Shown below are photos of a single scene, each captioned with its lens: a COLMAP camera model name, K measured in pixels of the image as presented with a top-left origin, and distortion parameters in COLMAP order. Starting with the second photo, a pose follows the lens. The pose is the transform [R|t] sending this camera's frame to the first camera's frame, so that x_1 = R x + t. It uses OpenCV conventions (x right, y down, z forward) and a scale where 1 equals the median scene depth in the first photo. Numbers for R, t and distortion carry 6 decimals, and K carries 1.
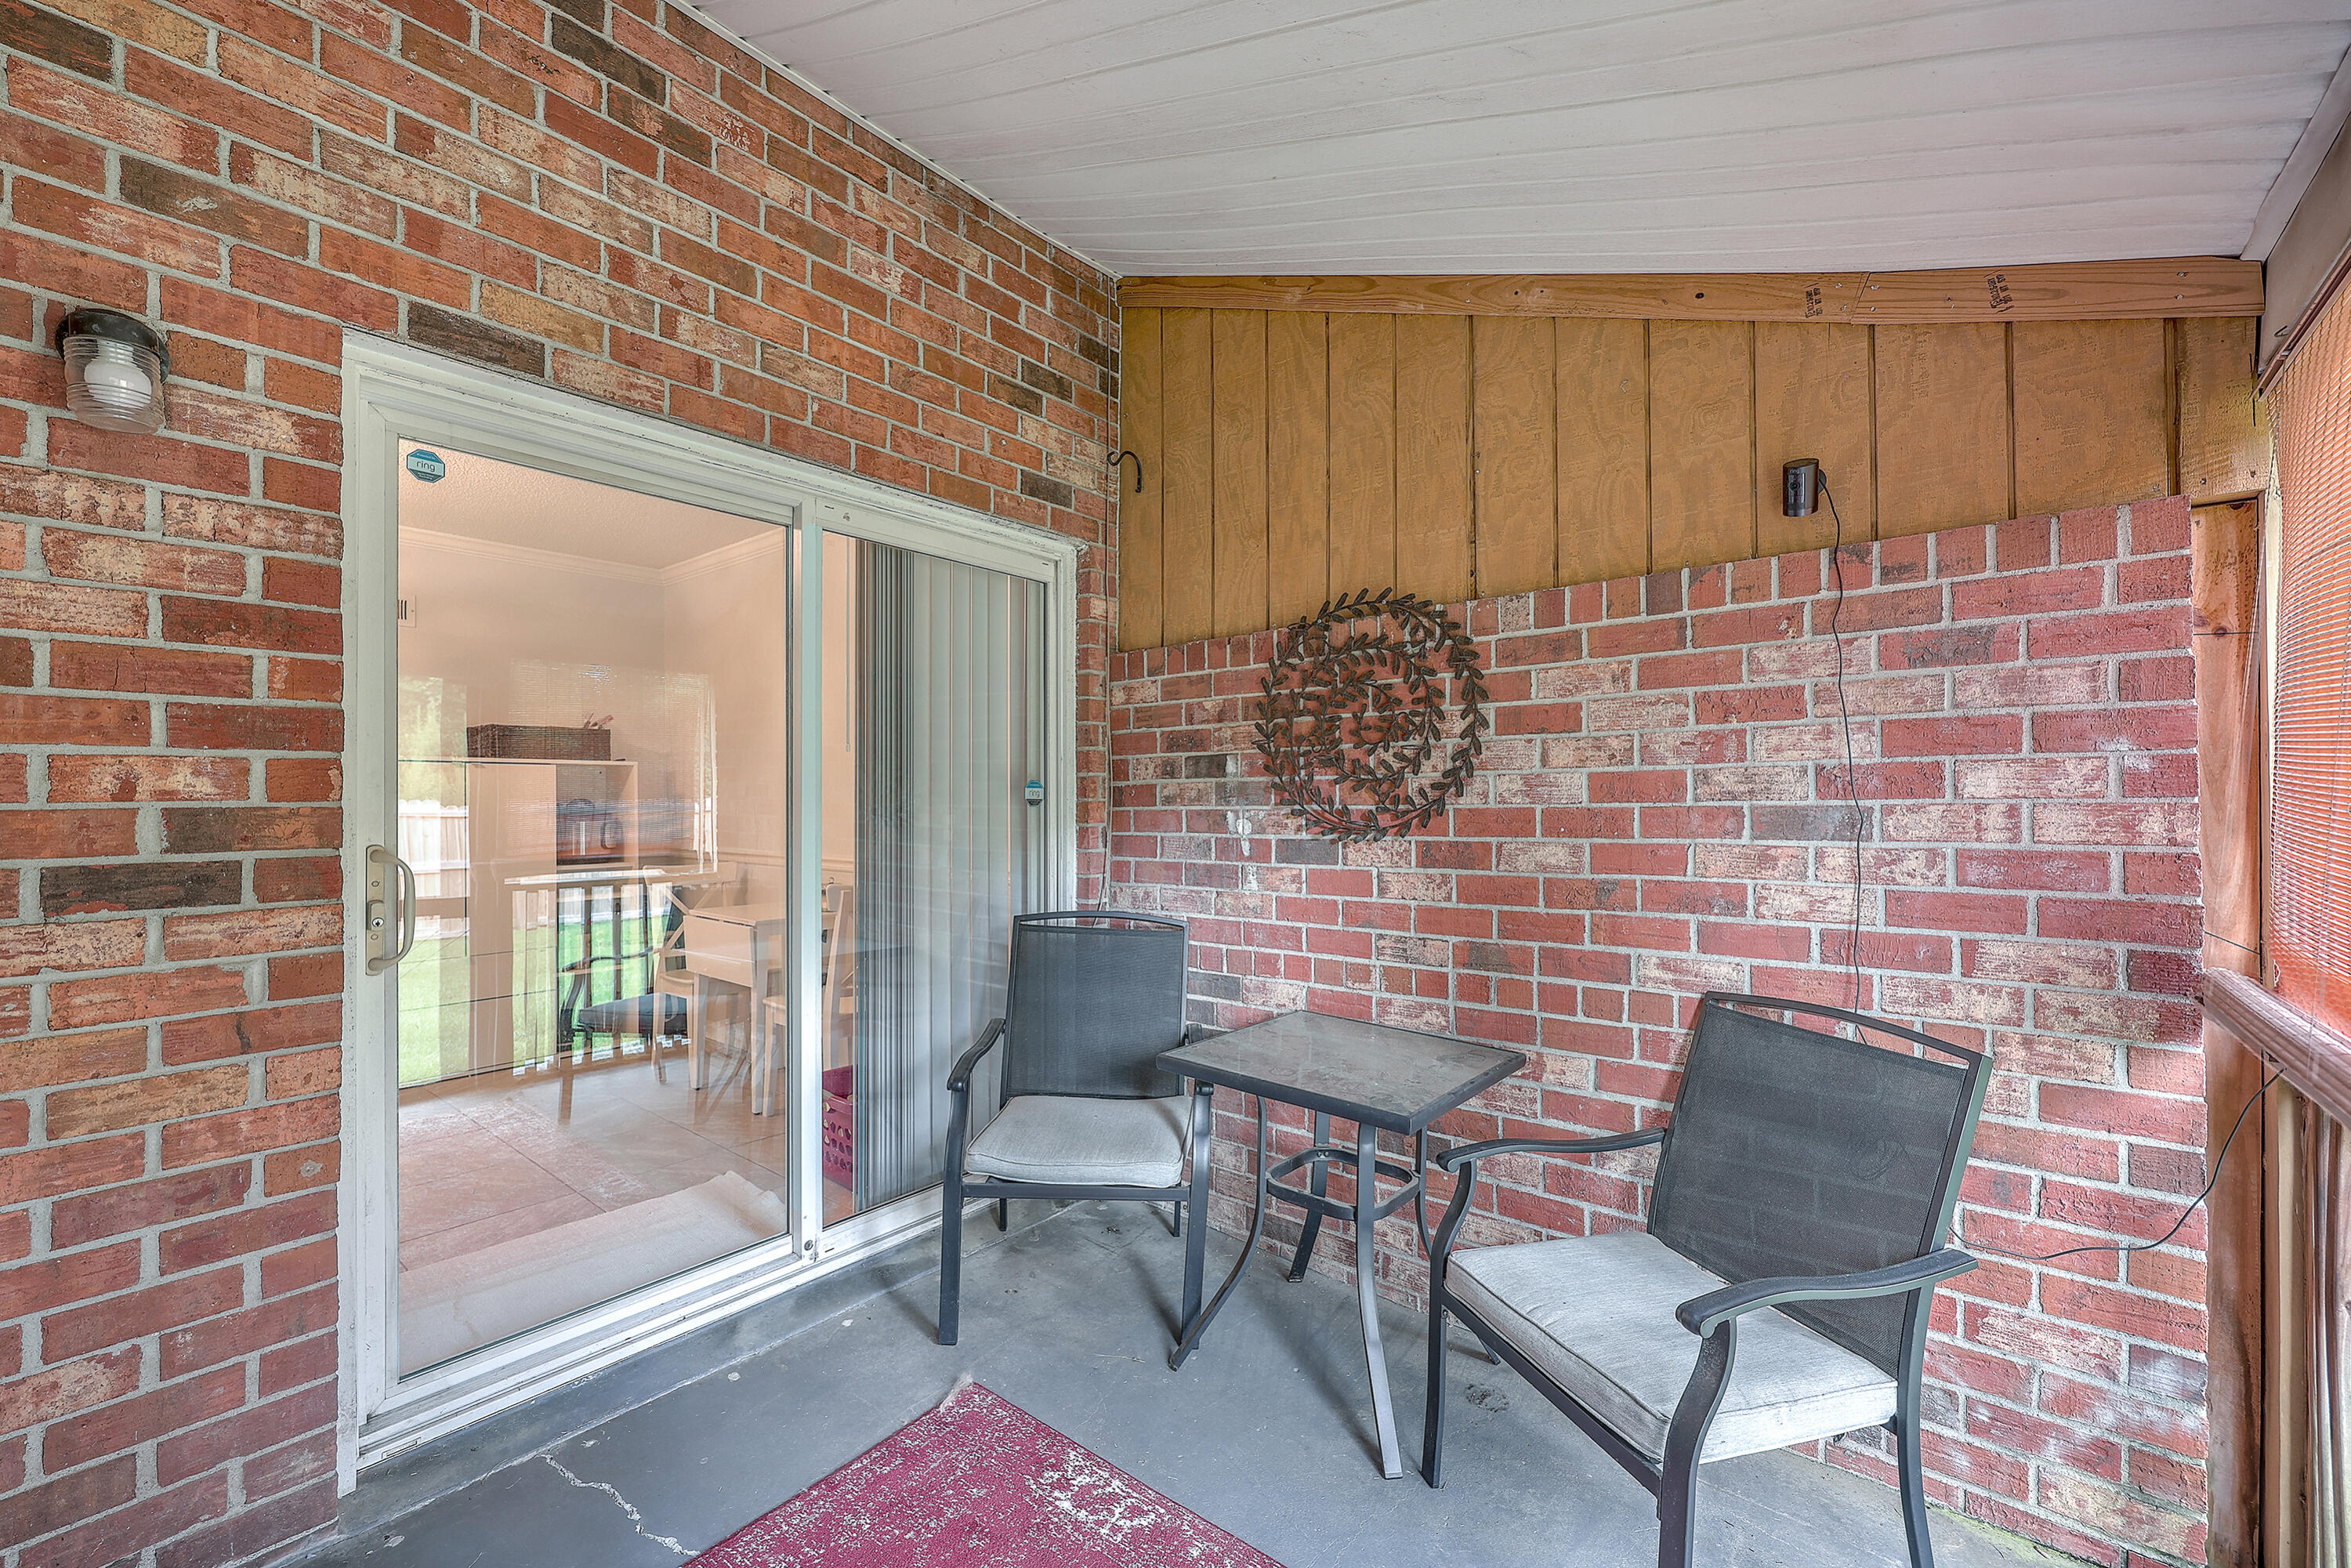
lens RADIAL K [[970.6, 0, 1174.7], [0, 970.6, 787.6], [0, 0, 1]] dist [0.006954, 0.000409]
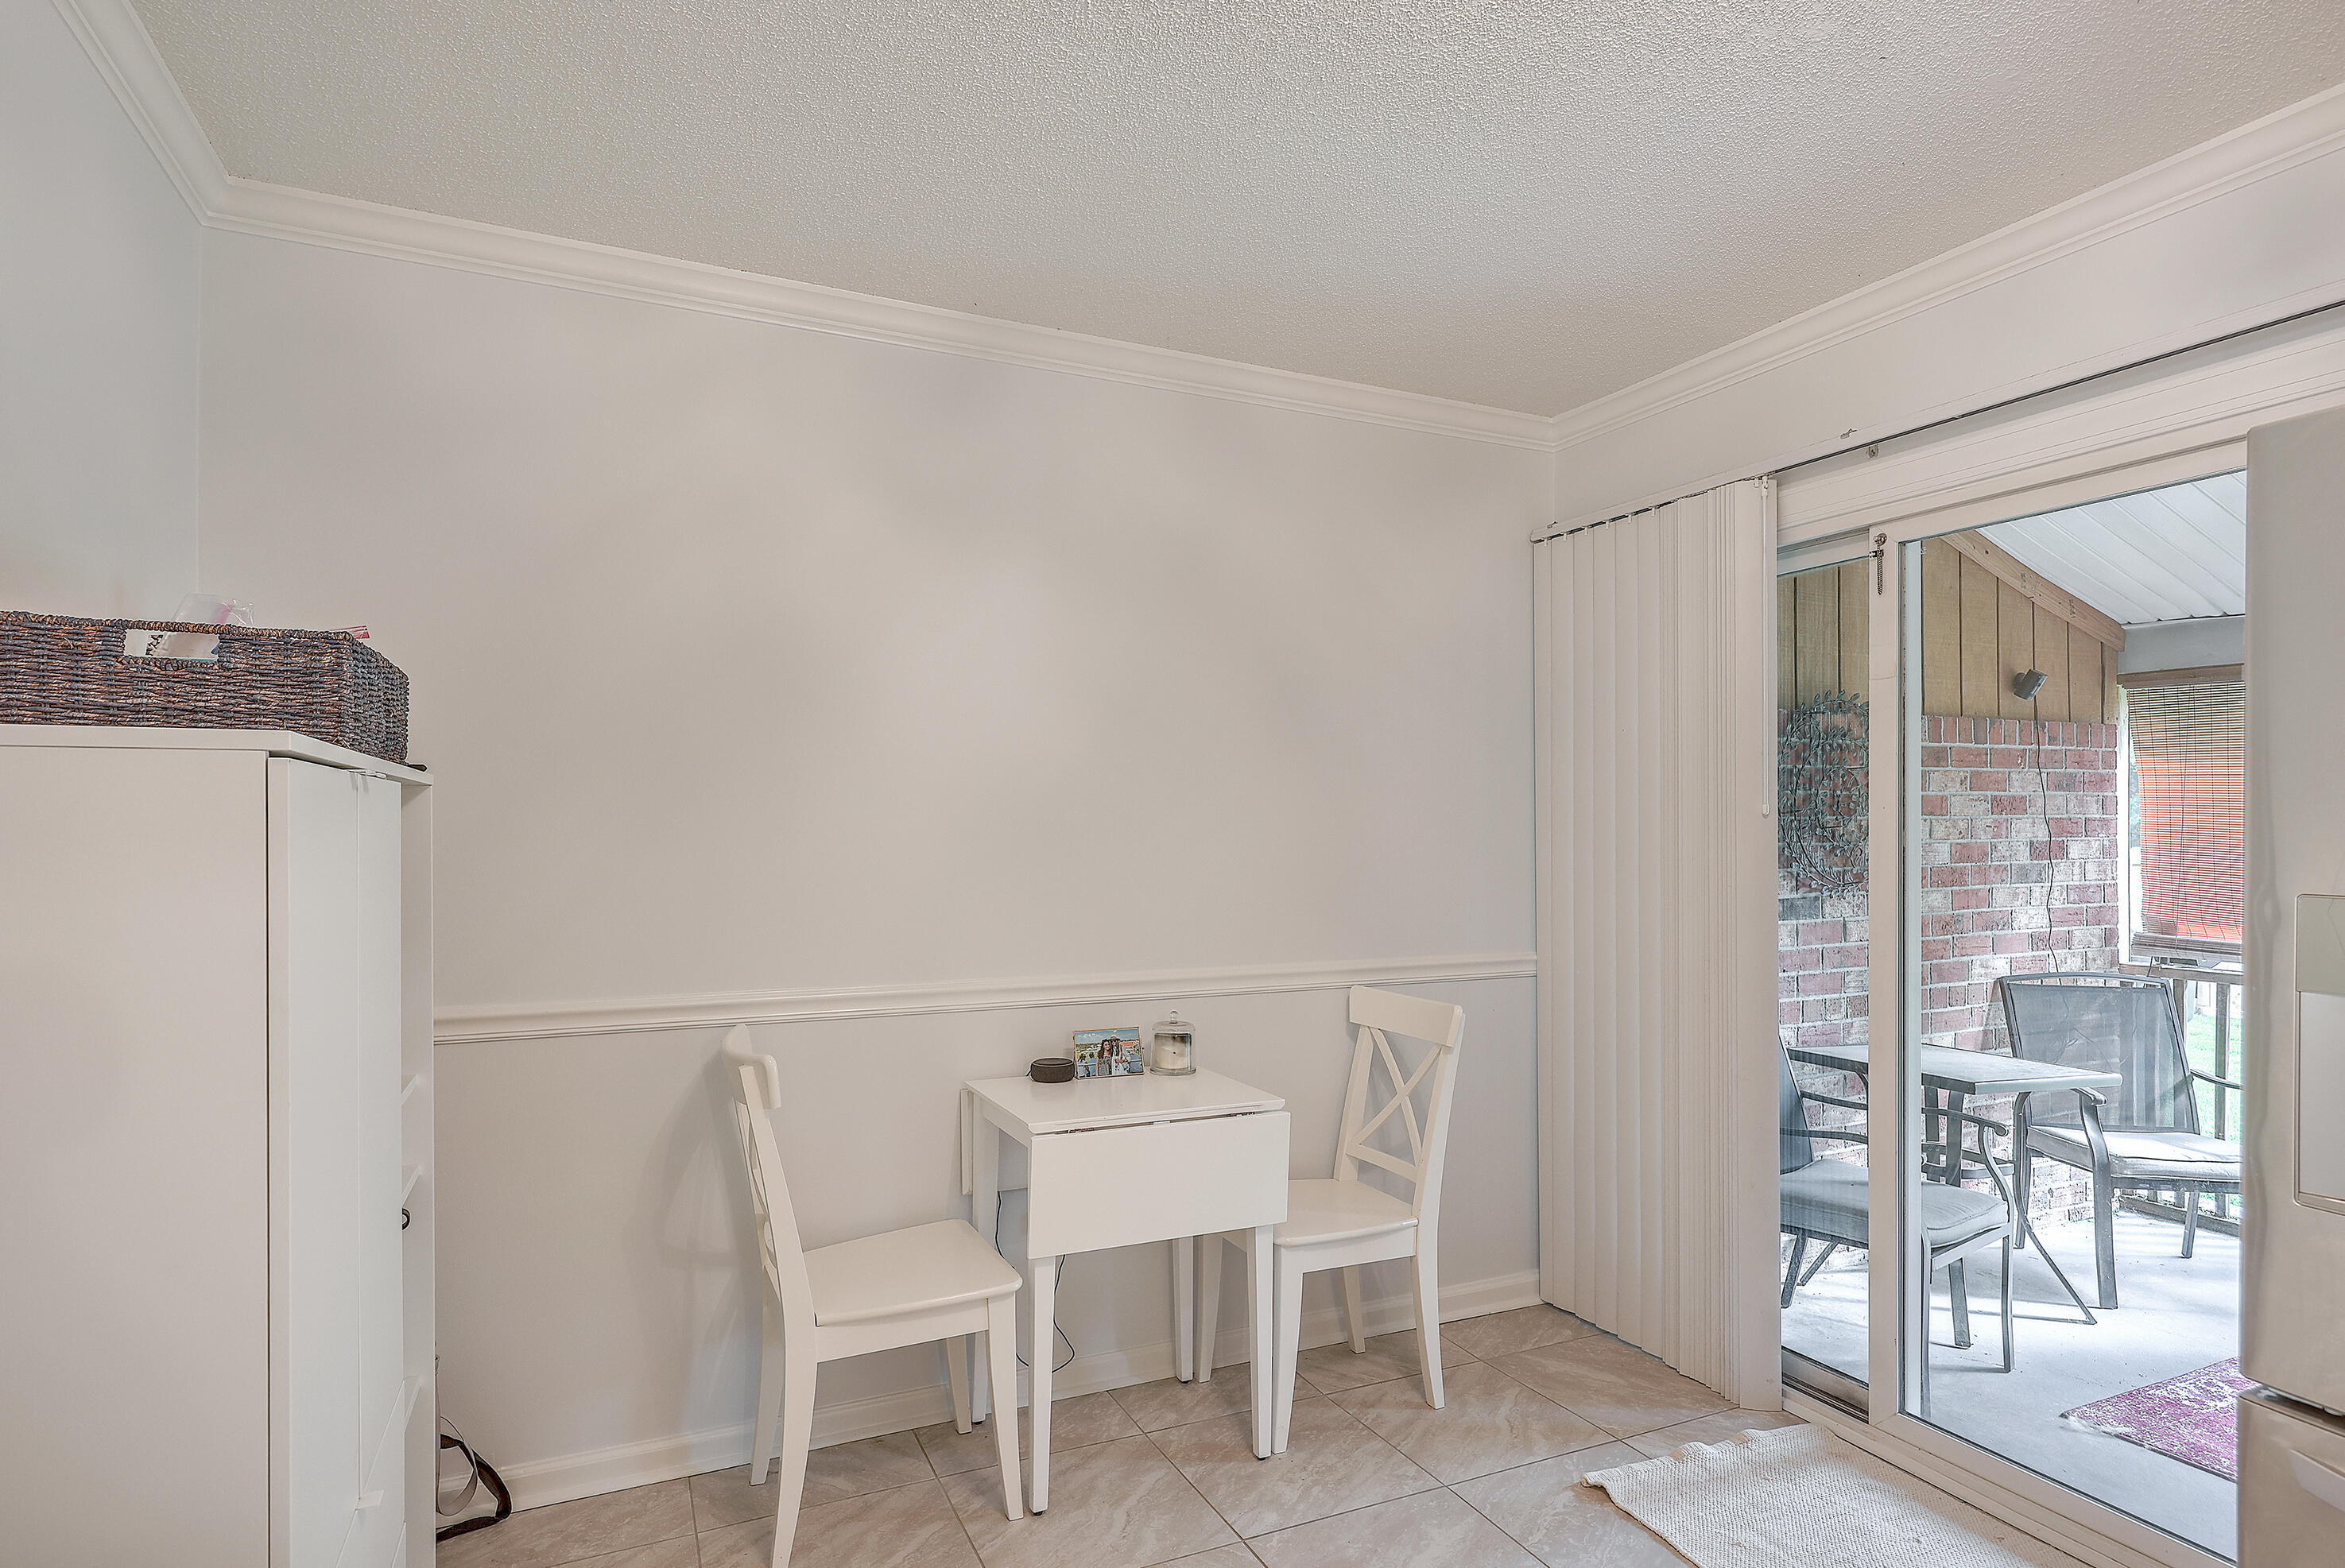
lens RADIAL K [[1234.3, 0, 1172.8], [0, 1234.3, 809.7], [0, 0, 1]] dist [-0.000165, 0.000035]
pose [[0.435391, 0.017400, 0.900073, -2.047394], [-0.012518, 0.999834, -0.013273, -0.030070], [-0.900154, -0.005488, 0.435536, 1.413212]]
